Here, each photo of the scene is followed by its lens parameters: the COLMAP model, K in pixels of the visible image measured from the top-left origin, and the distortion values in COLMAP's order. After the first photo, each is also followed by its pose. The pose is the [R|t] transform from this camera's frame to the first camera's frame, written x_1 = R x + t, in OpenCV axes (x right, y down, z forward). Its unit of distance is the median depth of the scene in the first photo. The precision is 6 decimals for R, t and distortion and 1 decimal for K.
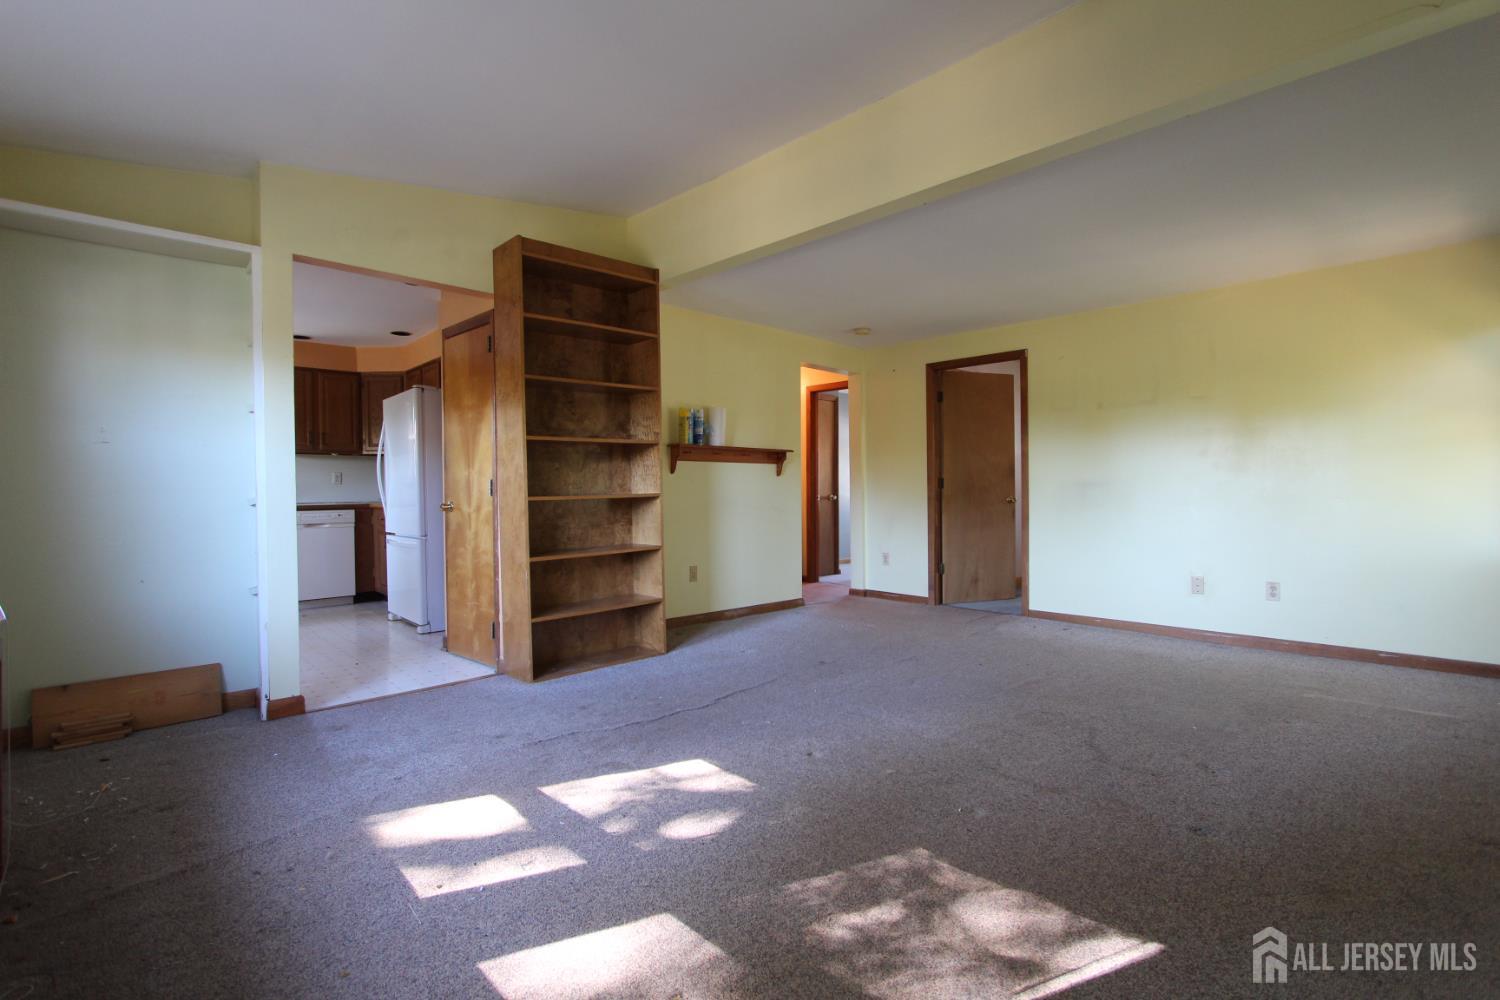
lens RADIAL K [[703.1, 0, 745.8], [0, 703.1, 498.1], [0, 0, 1]] dist [-0.003423, -0.000594]
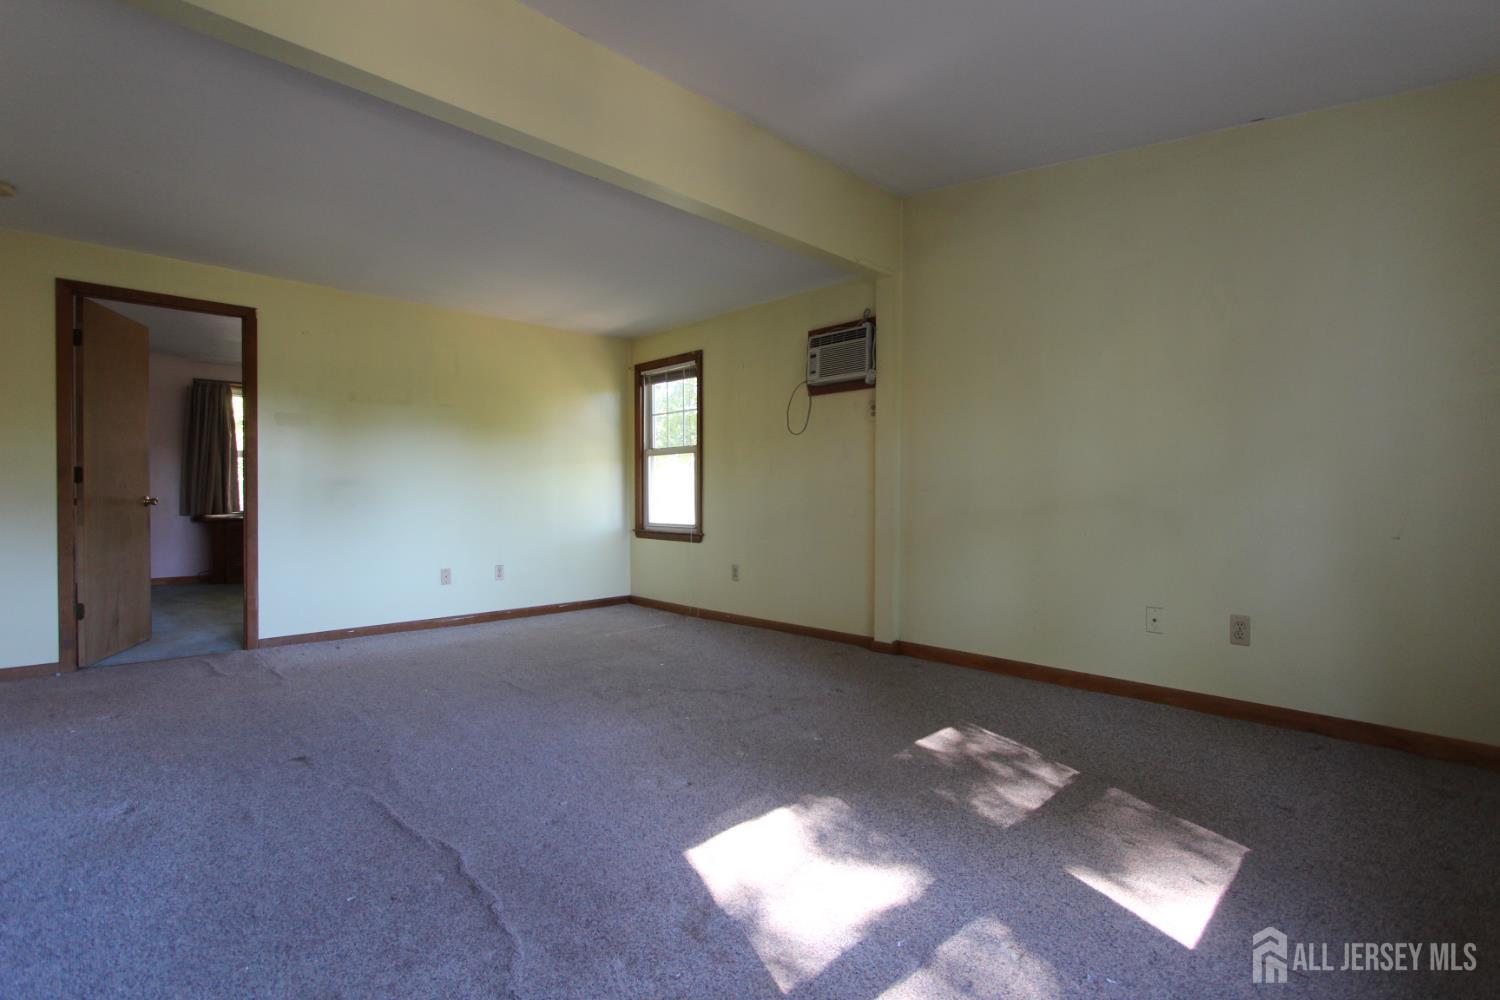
lens RADIAL K [[690.3, 0, 750.0], [0, 690.3, 500.0], [0, 0, 1]] dist [-0.002805, -0.000468]
pose [[-0.010439, -0.001004, 0.999945, -0.407456], [0.007563, 0.999971, 0.001083, 0.006064], [-0.999917, 0.007574, -0.010431, 0.494768]]
